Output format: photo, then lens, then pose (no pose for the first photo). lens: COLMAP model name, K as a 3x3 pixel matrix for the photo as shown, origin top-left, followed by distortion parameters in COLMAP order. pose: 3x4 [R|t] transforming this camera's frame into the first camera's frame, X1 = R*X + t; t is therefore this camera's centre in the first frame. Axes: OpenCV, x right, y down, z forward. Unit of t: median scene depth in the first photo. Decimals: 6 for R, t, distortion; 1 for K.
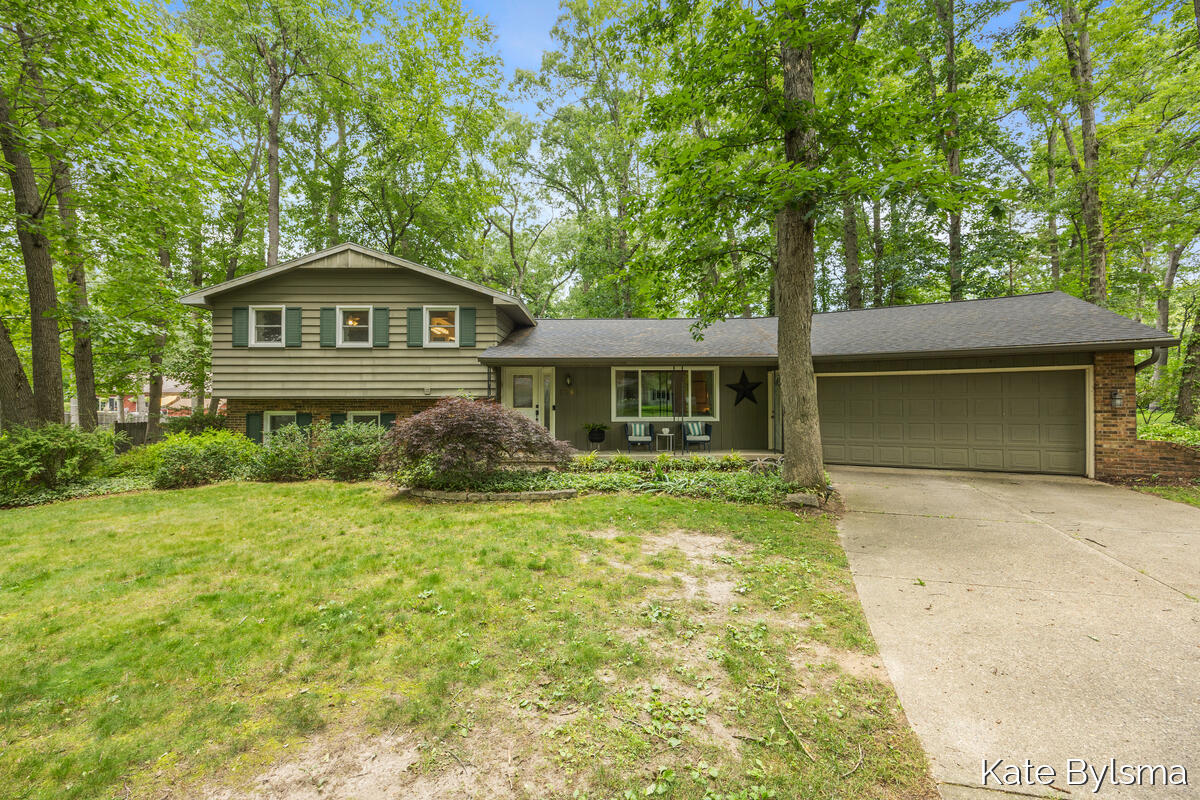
lens RADIAL K [[482.8, 0, 600.0], [0, 482.8, 400.0], [0, 0, 1]] dist [-0.002511, 0.000072]
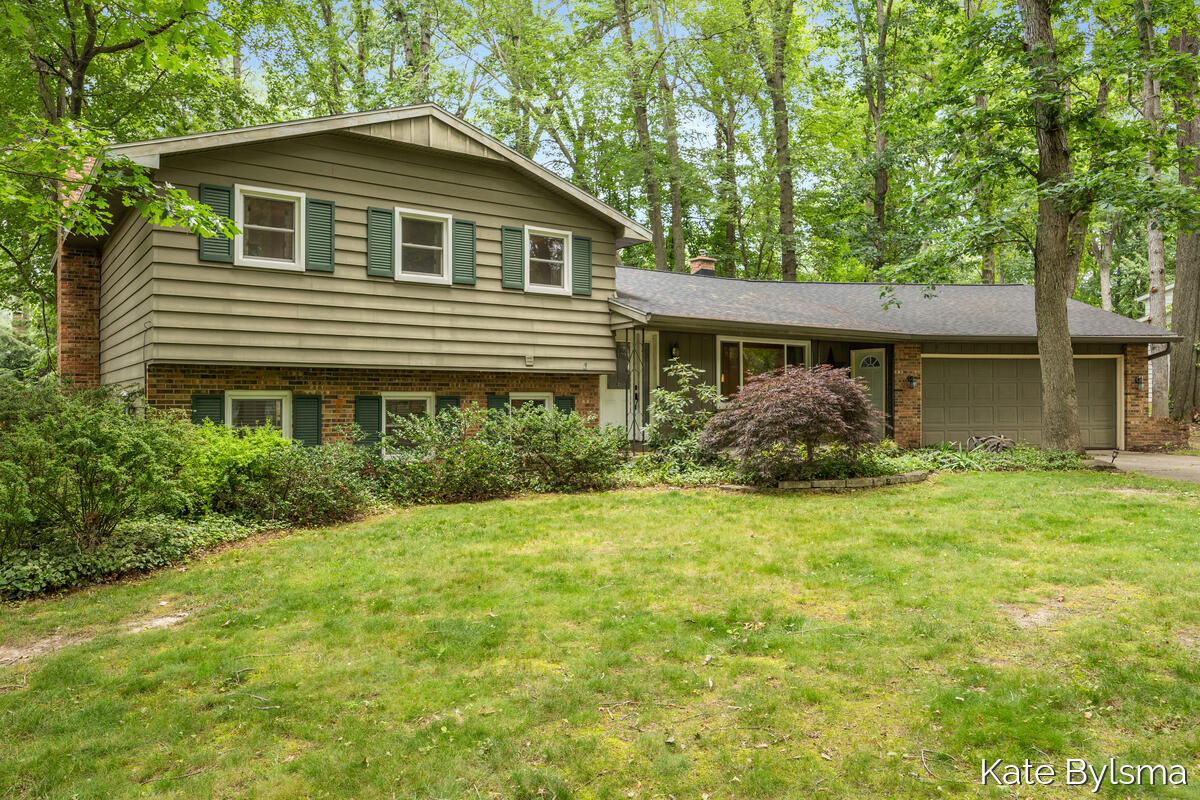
lens RADIAL K [[838.6, 0, 600.0], [0, 838.6, 400.0], [0, 0, 1]] dist [-0.004169, -0.000215]
pose [[0.817161, 0.002271, 0.576405, -0.920953], [-0.005893, 0.999973, 0.004414, 0.028033], [-0.576379, -0.007004, 0.817153, 0.042479]]
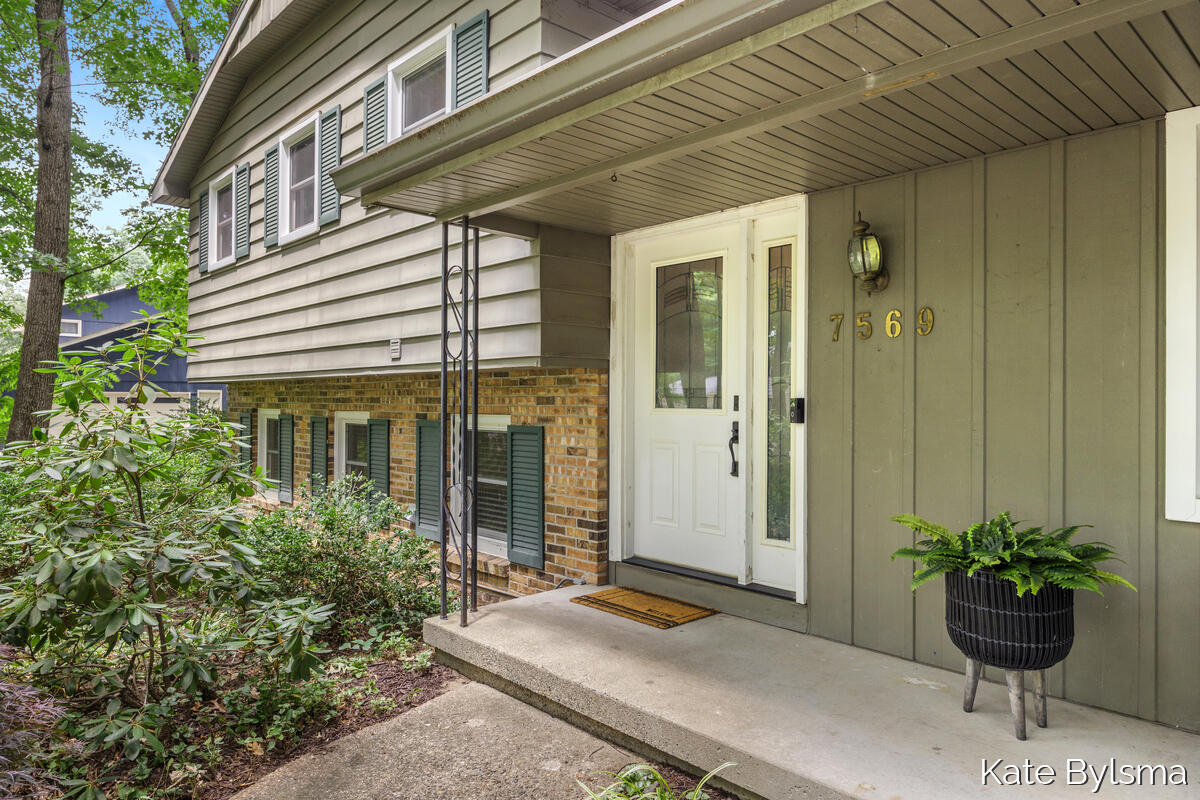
lens RADIAL K [[774.8, 0, 600.0], [0, 774.8, 400.0], [0, 0, 1]] dist [0.003698, 0.000563]
pose [[0.673589, 0.006095, -0.739081, 0.082578], [-0.002795, 0.999980, 0.005699, 0.010800], [0.739101, -0.001773, 0.673593, 0.772788]]
